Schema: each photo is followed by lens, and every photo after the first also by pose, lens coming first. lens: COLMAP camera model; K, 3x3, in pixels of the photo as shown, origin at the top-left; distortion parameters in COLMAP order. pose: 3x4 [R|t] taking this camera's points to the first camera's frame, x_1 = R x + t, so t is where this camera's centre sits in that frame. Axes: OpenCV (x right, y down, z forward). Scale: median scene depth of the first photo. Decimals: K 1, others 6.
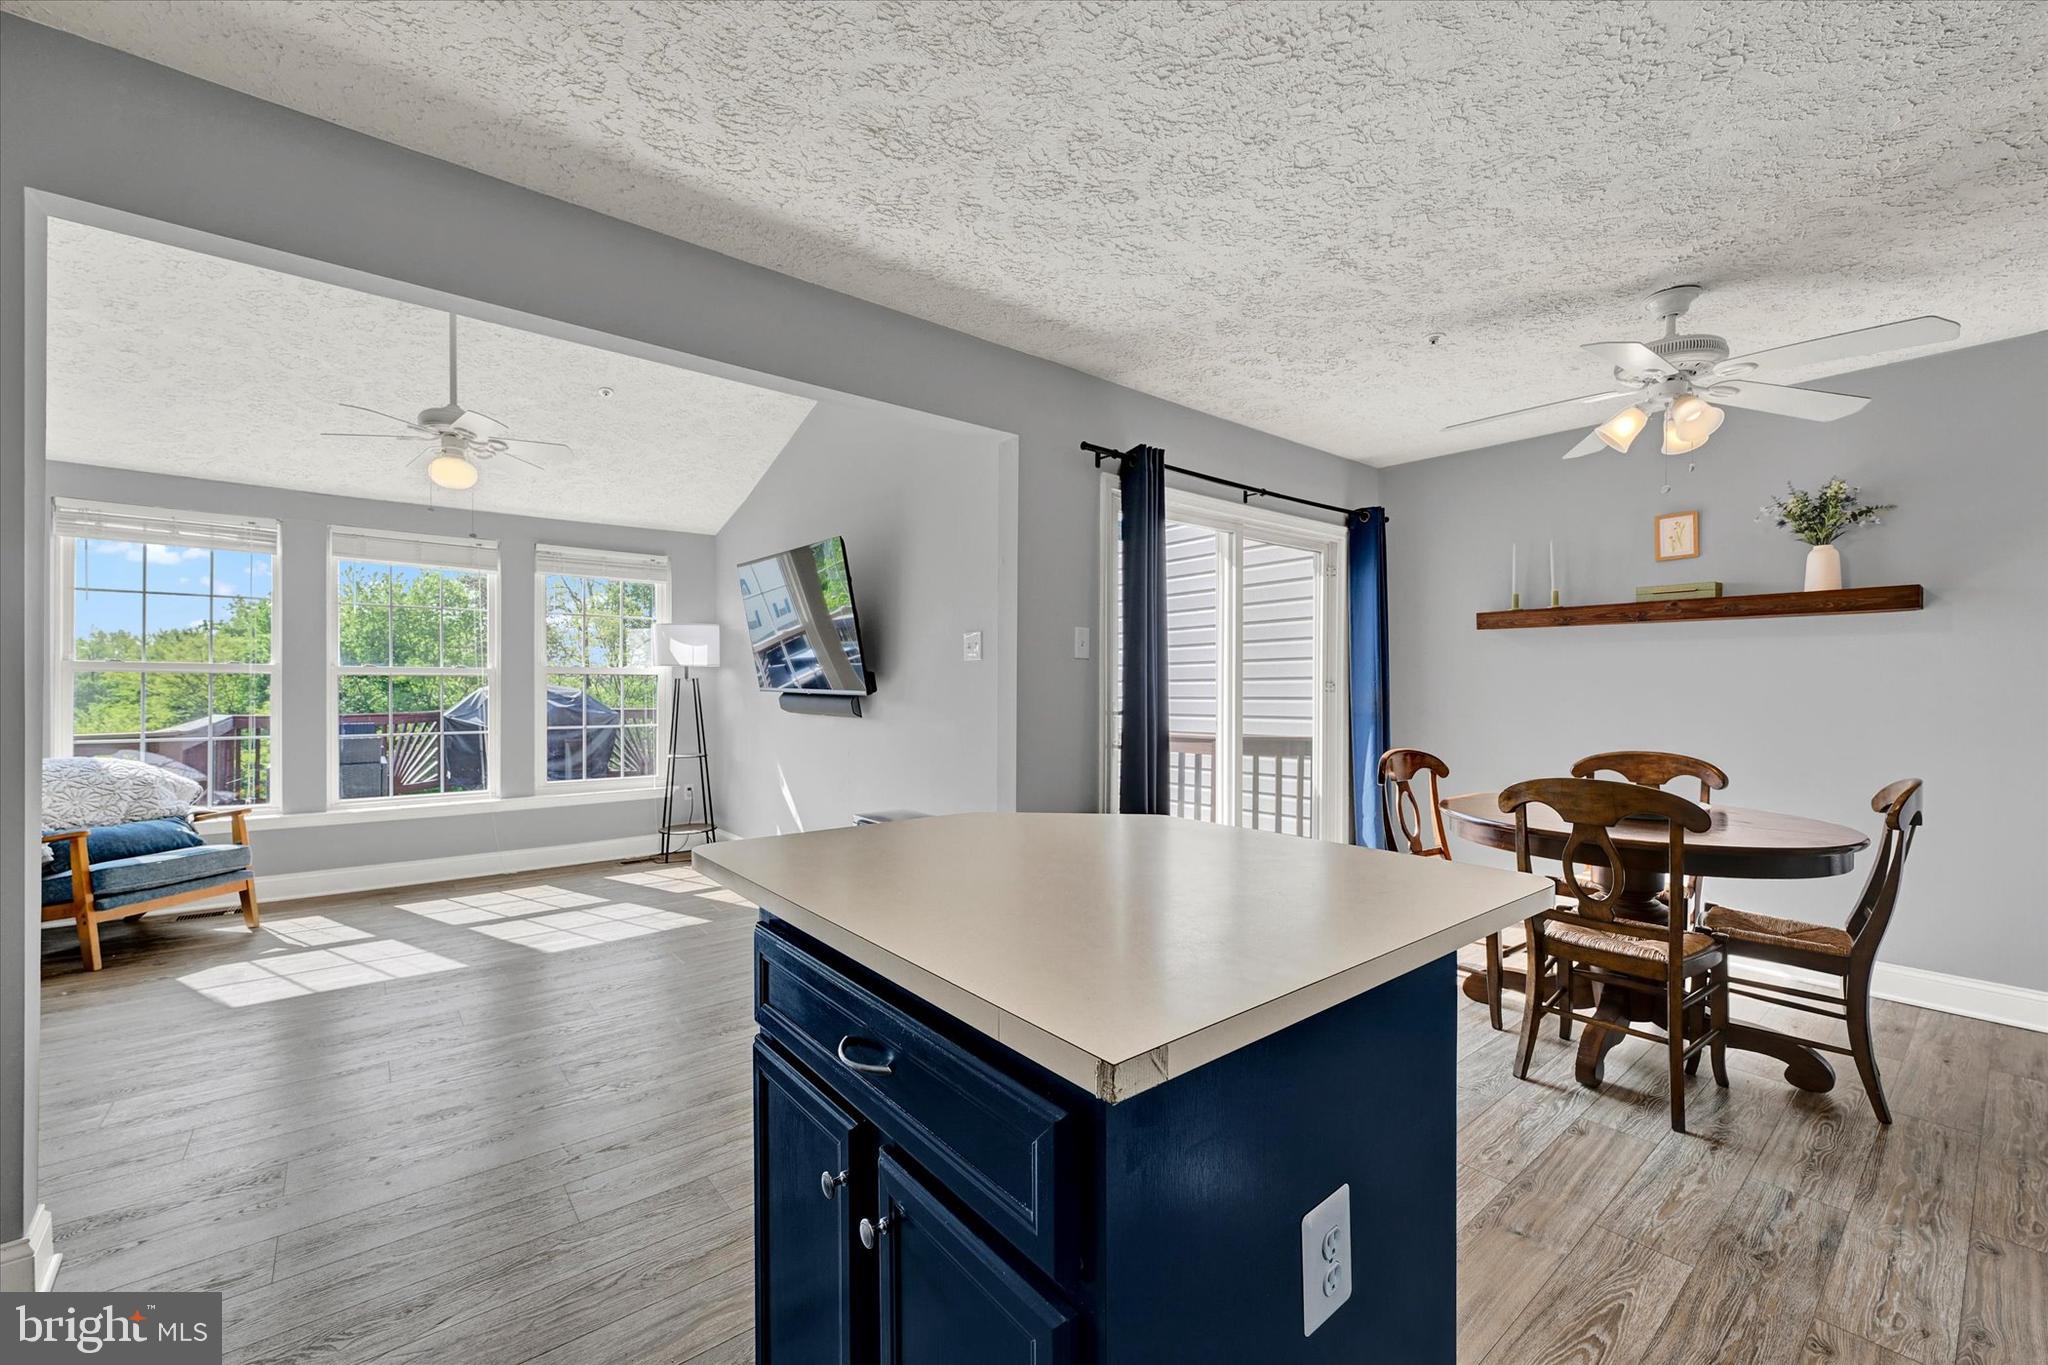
lens RADIAL K [[824.8, 0, 1030.7], [0, 824.8, 676.5], [0, 0, 1]] dist [0.000229, -0.000146]
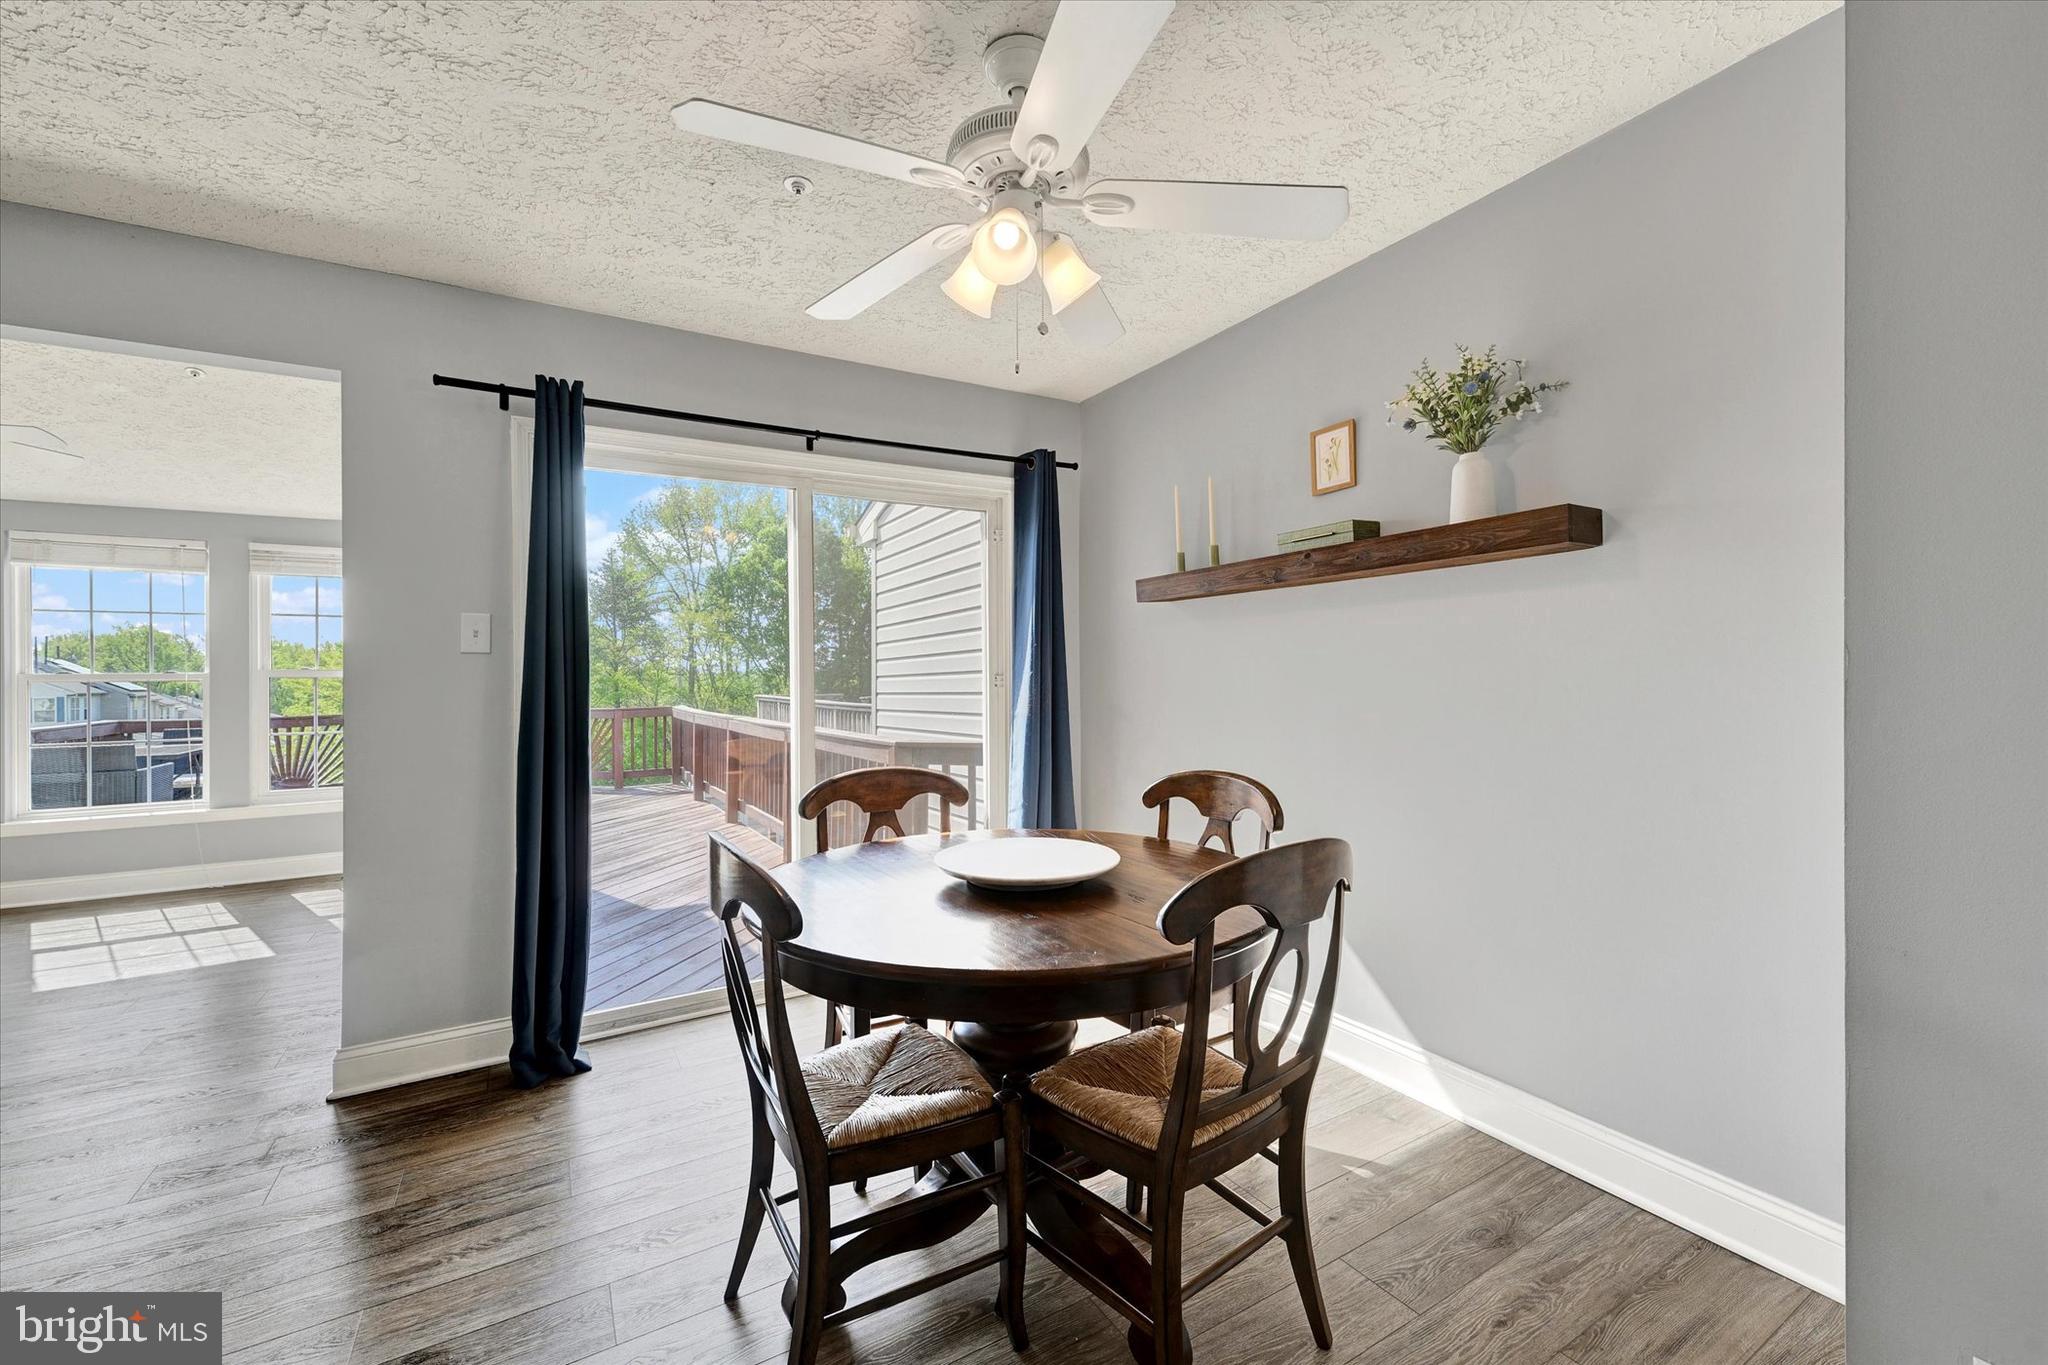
lens RADIAL K [[824.8, 0, 1010.6], [0, 824.8, 667.9], [0, 0, 1]] dist [0.000229, -0.000146]
pose [[0.988047, -0.018131, -0.153081, 0.617412], [0.017915, 0.999836, -0.002796, 0.003895], [0.153106, 0.000020, 0.988210, 0.268756]]
